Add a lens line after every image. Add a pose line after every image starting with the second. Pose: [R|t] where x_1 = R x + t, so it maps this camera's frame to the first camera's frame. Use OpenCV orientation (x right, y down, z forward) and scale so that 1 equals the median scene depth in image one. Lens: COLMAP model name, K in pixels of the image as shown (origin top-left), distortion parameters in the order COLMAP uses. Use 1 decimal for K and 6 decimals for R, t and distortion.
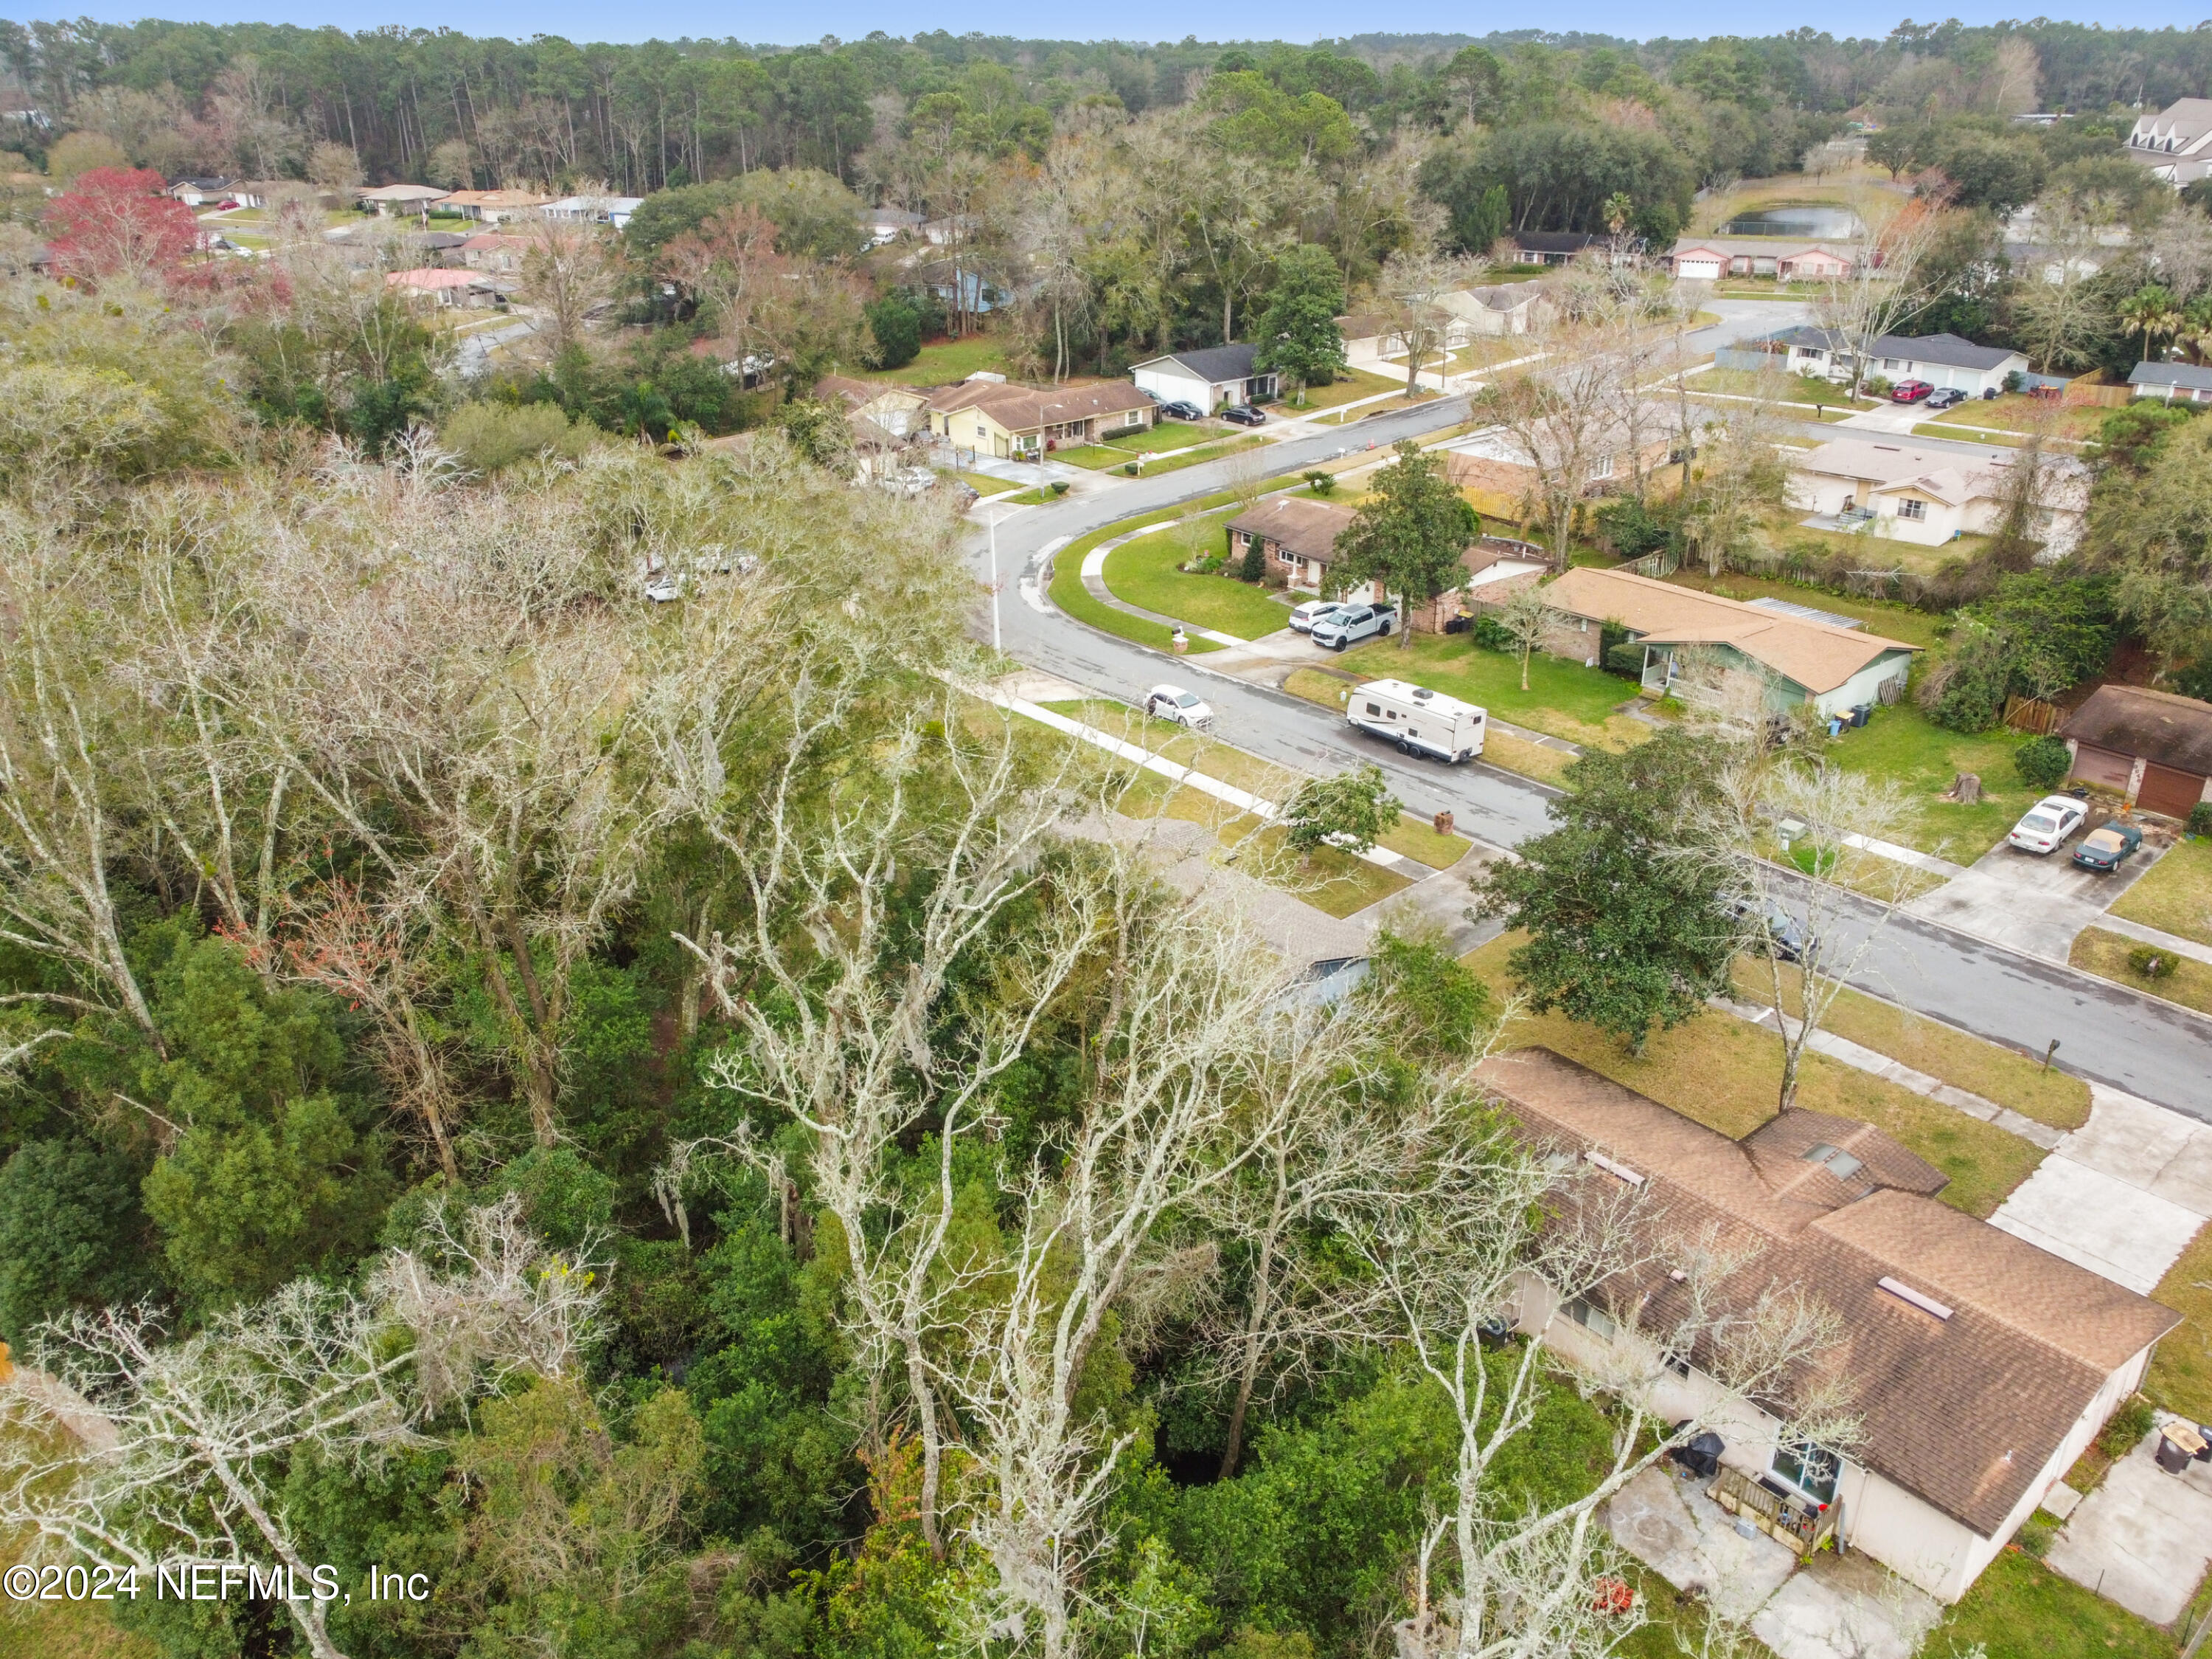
lens RADIAL K [[1690.9, 0, 1111.5], [0, 1690.9, 838.0], [0, 0, 1]] dist [0.006142, -0.008433]
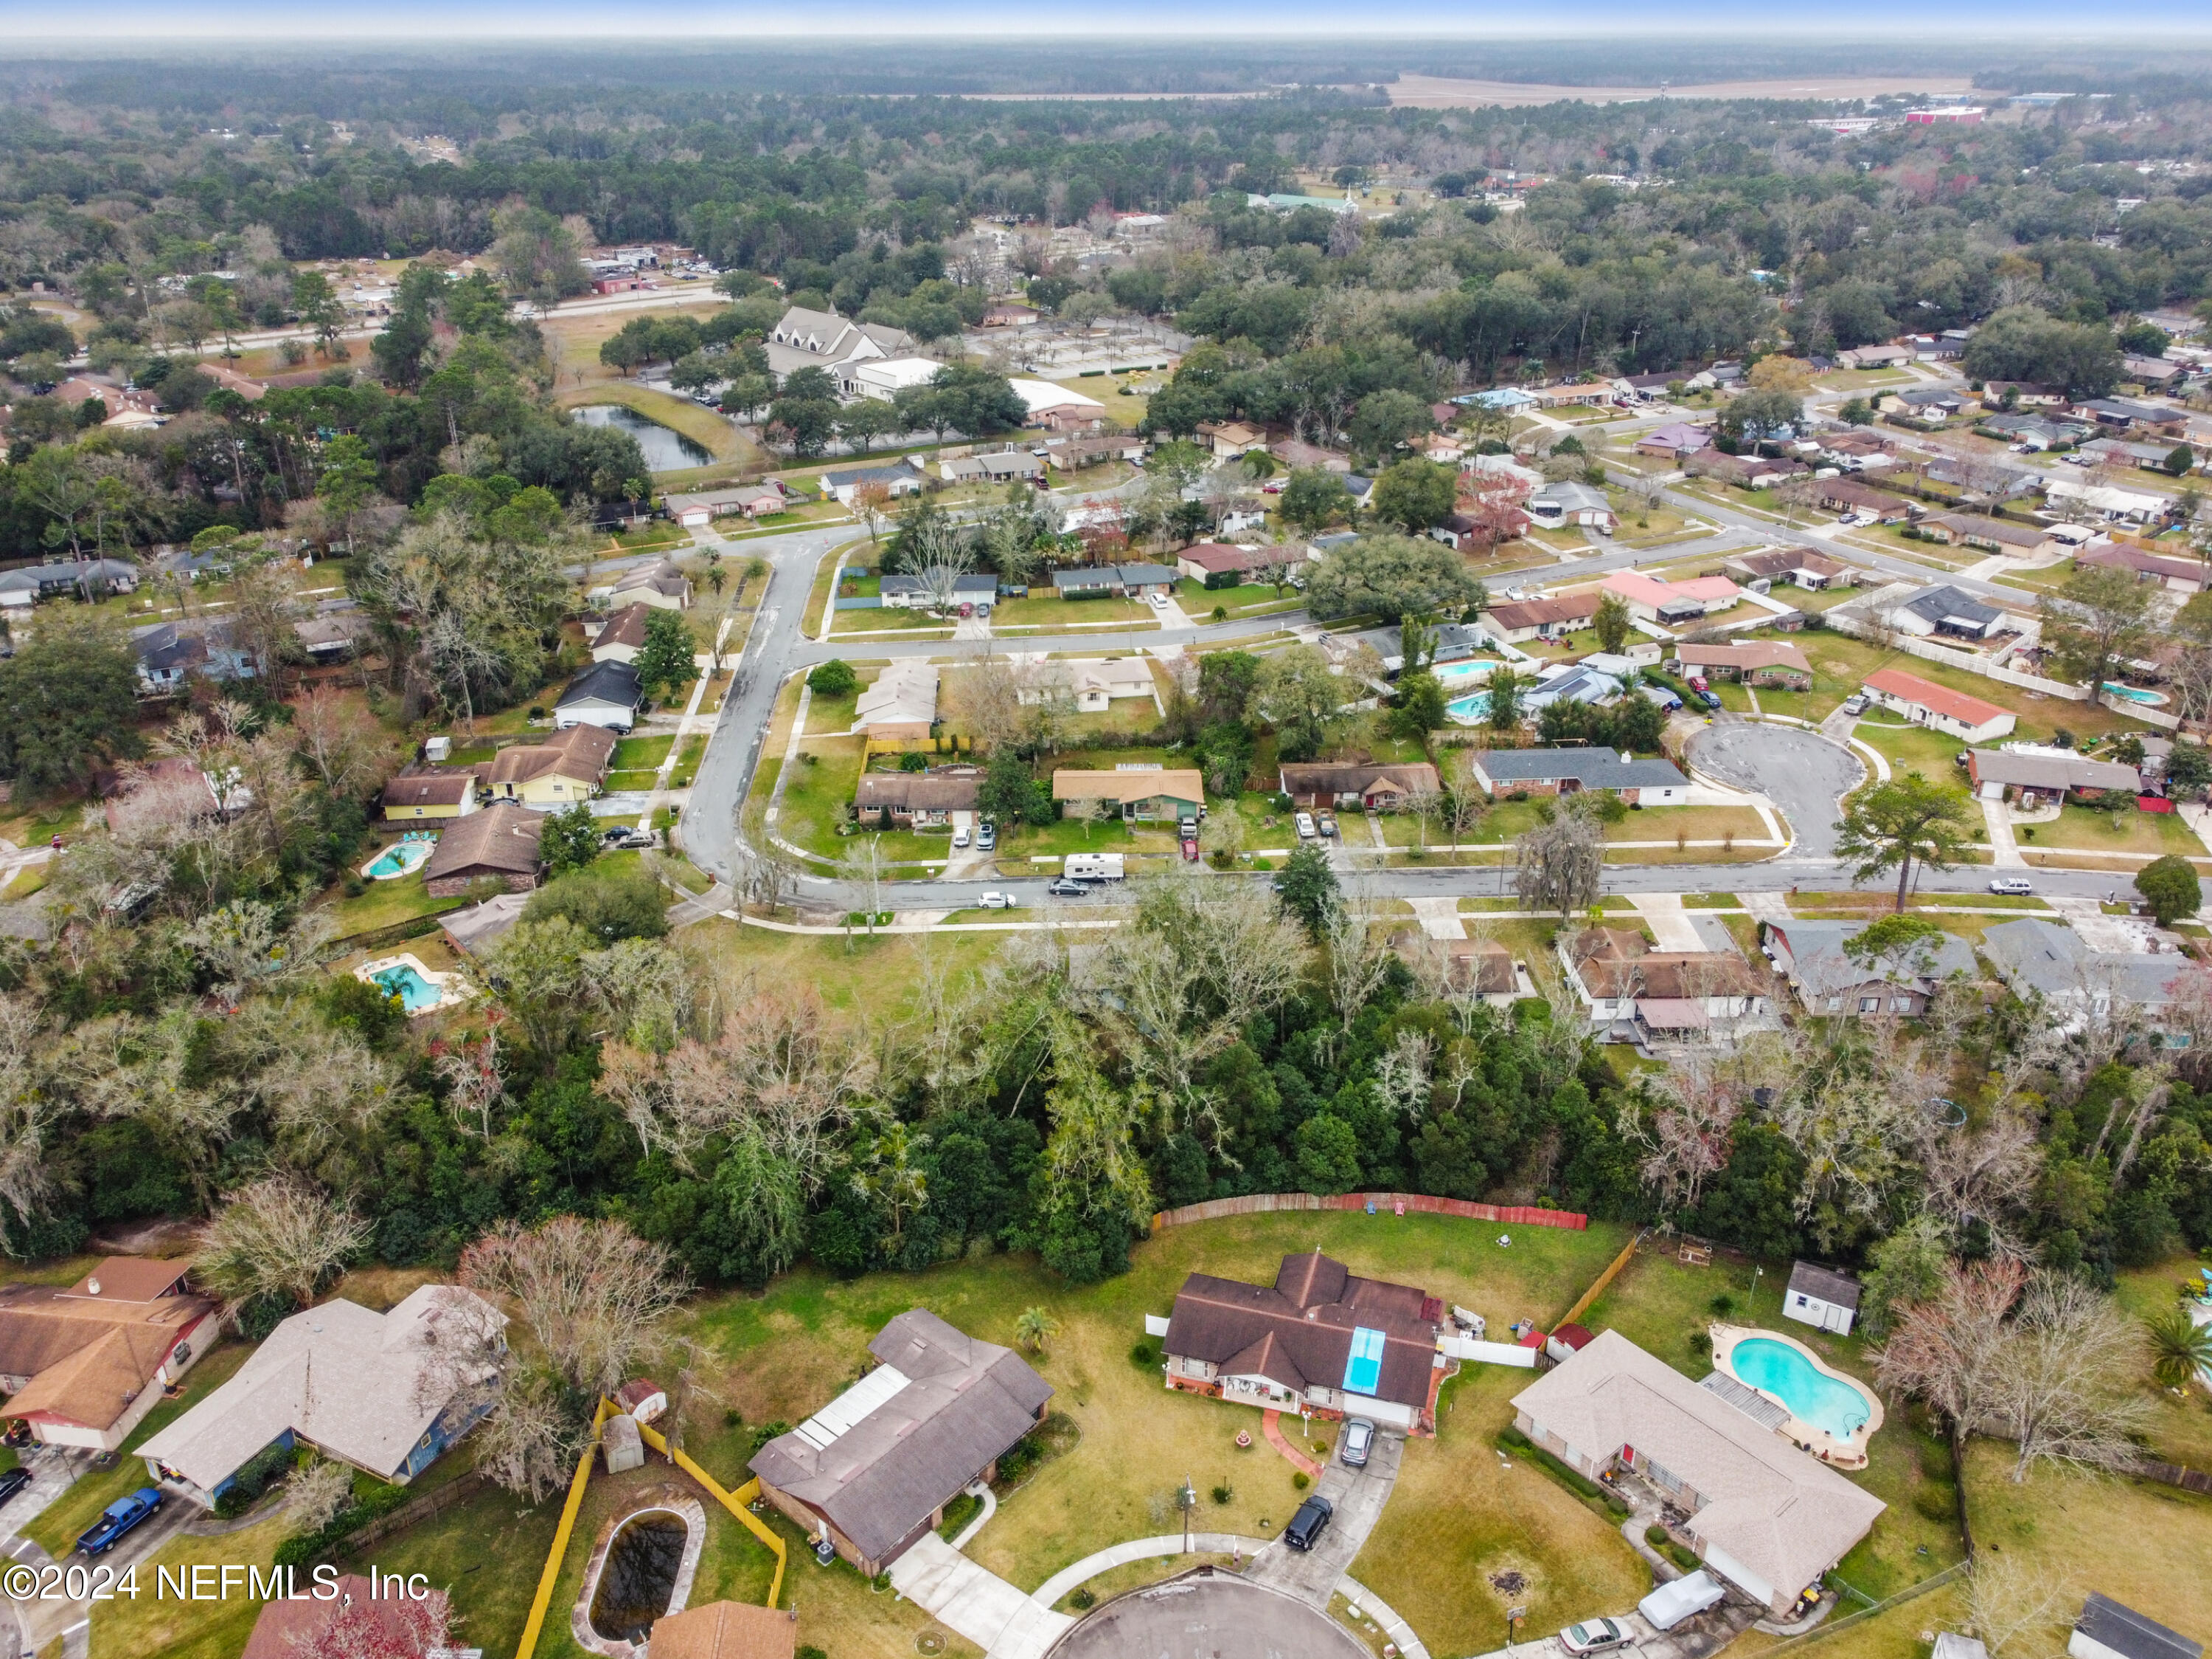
lens RADIAL K [[1697.8, 0, 1100.3], [0, 1697.8, 825.2], [0, 0, 1]] dist [0.012012, -0.011135]
pose [[0.629745, -0.332139, 0.702214, -1.141113], [0.329793, 0.932783, 0.145438, -0.365995], [-0.703319, 0.139996, 0.696953, -0.517771]]
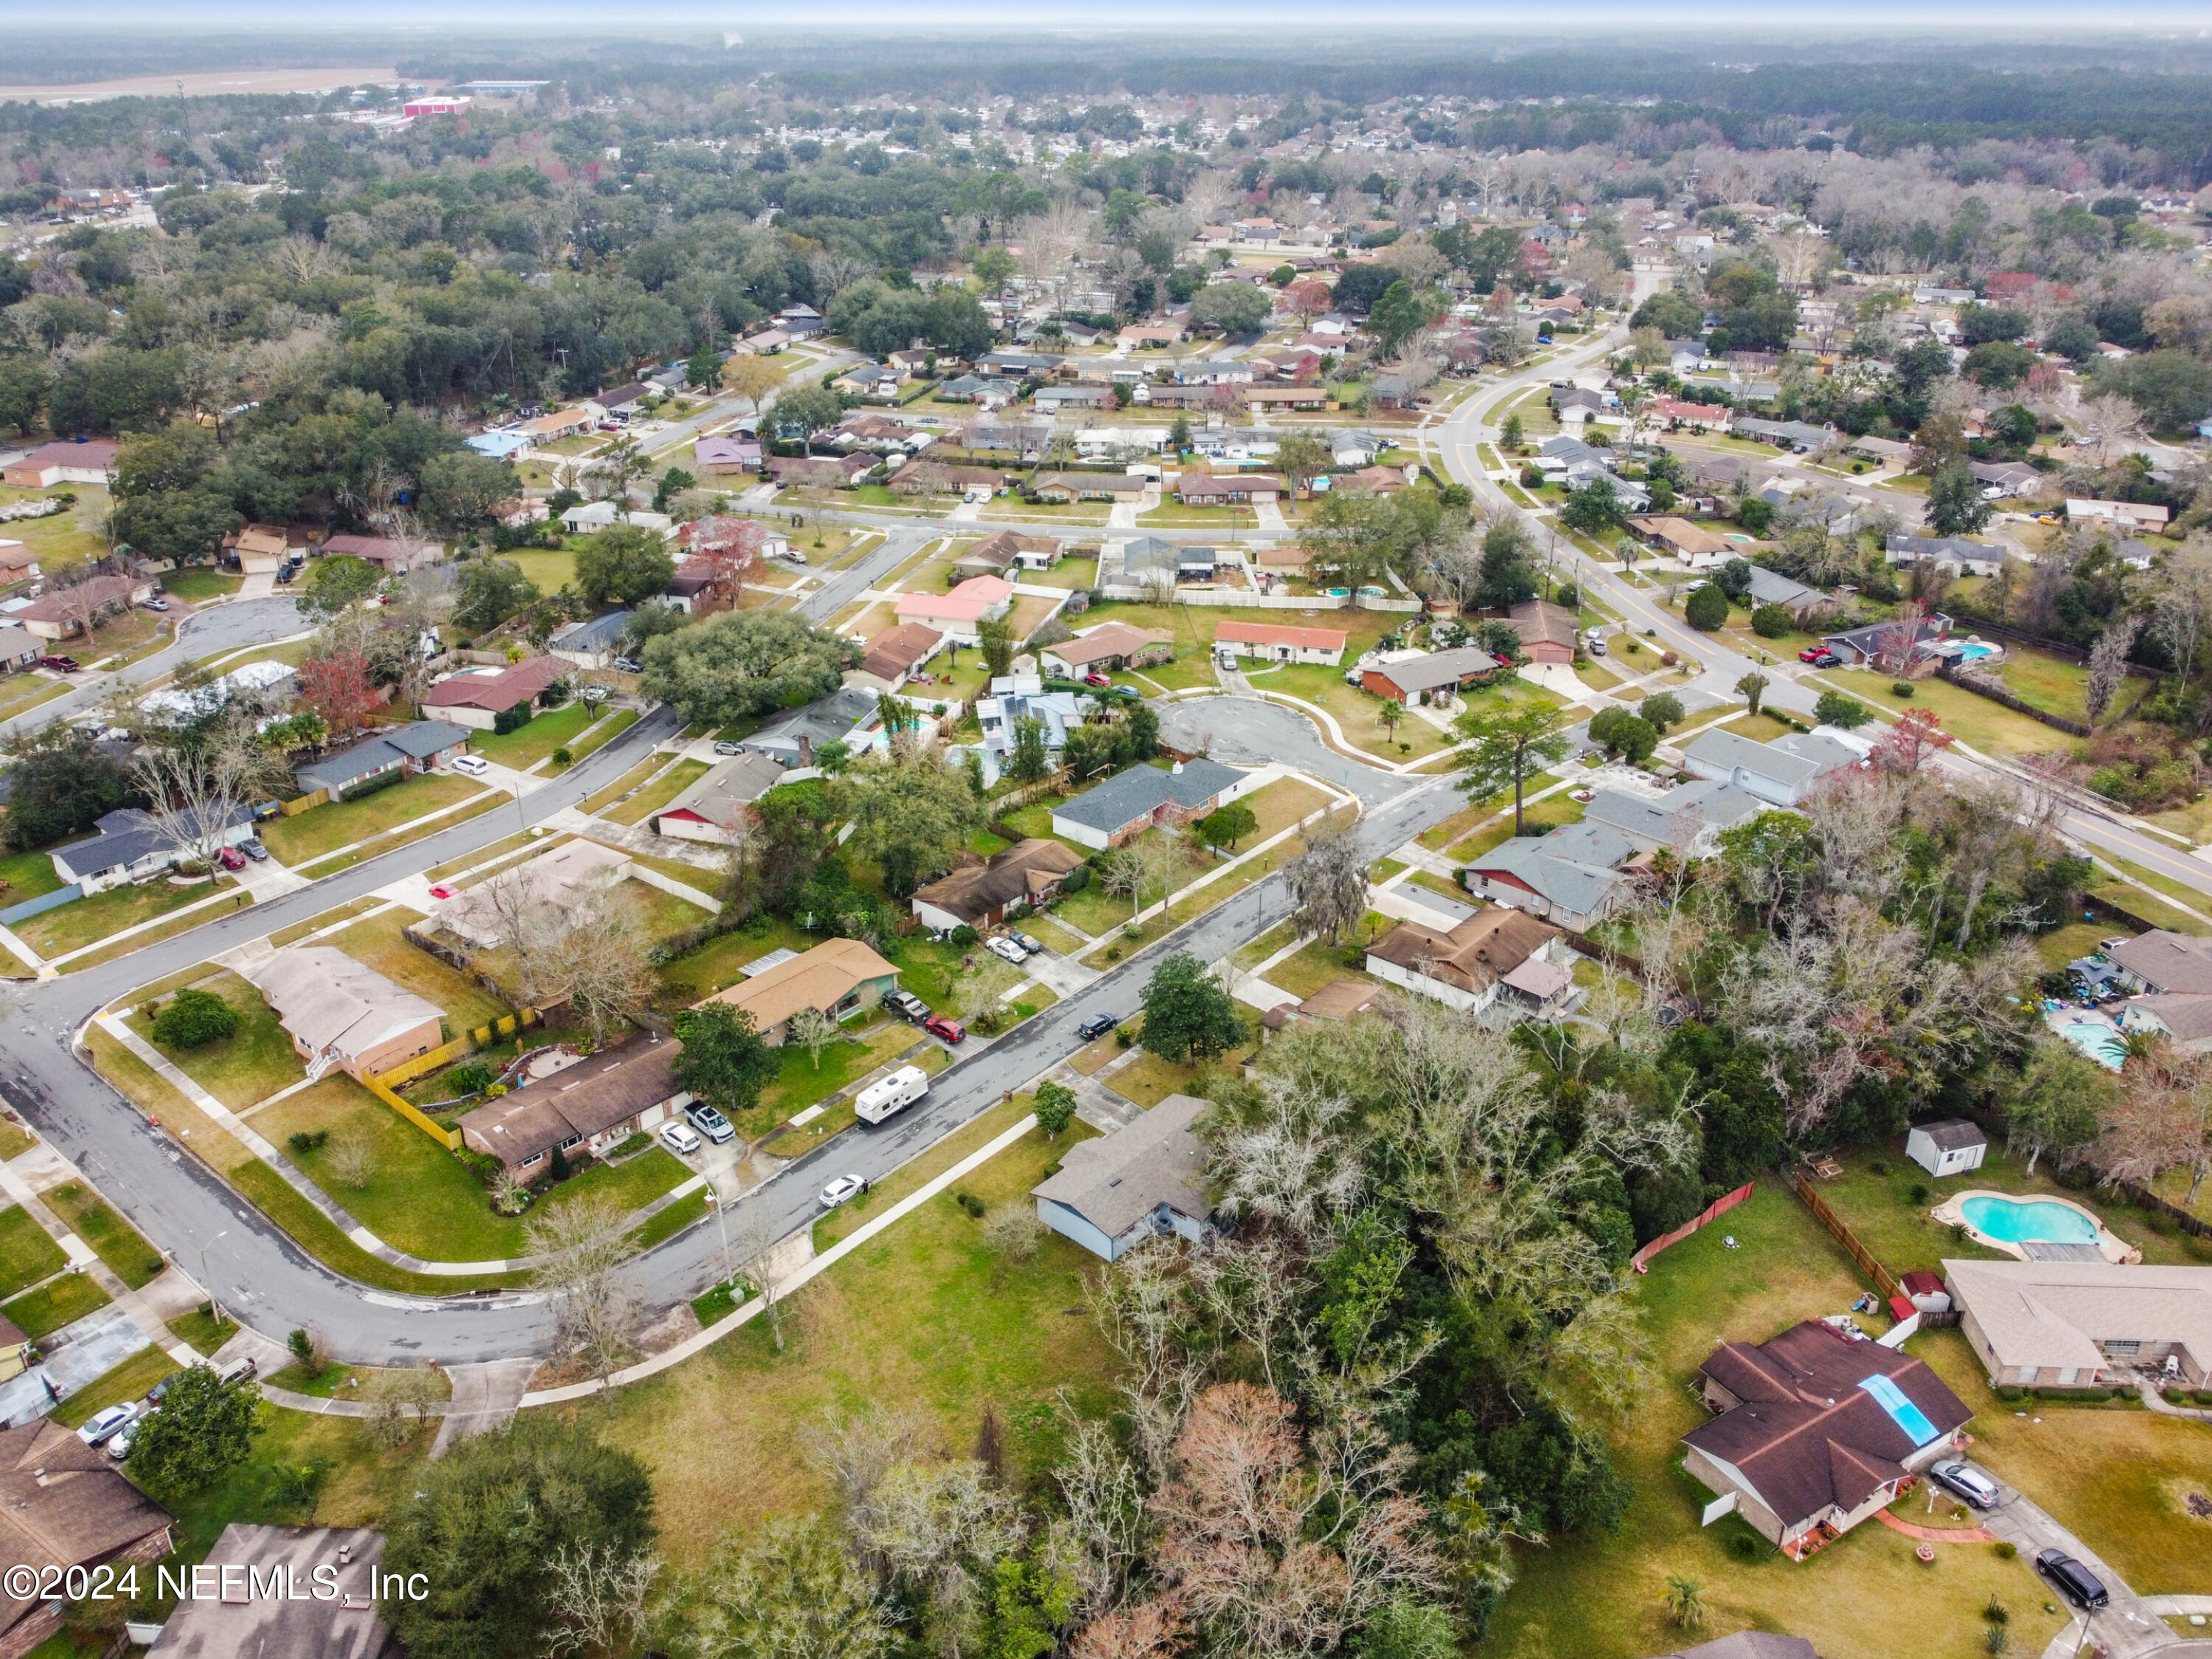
lens RADIAL K [[1719.0, 0, 1106.0], [0, 1719.0, 829.5], [0, 0, 1]] dist [0.005474, -0.012844]
pose [[-0.156279, -0.423776, 0.892183, -1.097210], [0.417684, 0.790187, 0.448492, -0.815241], [-0.895051, 0.442740, 0.053515, 0.442647]]
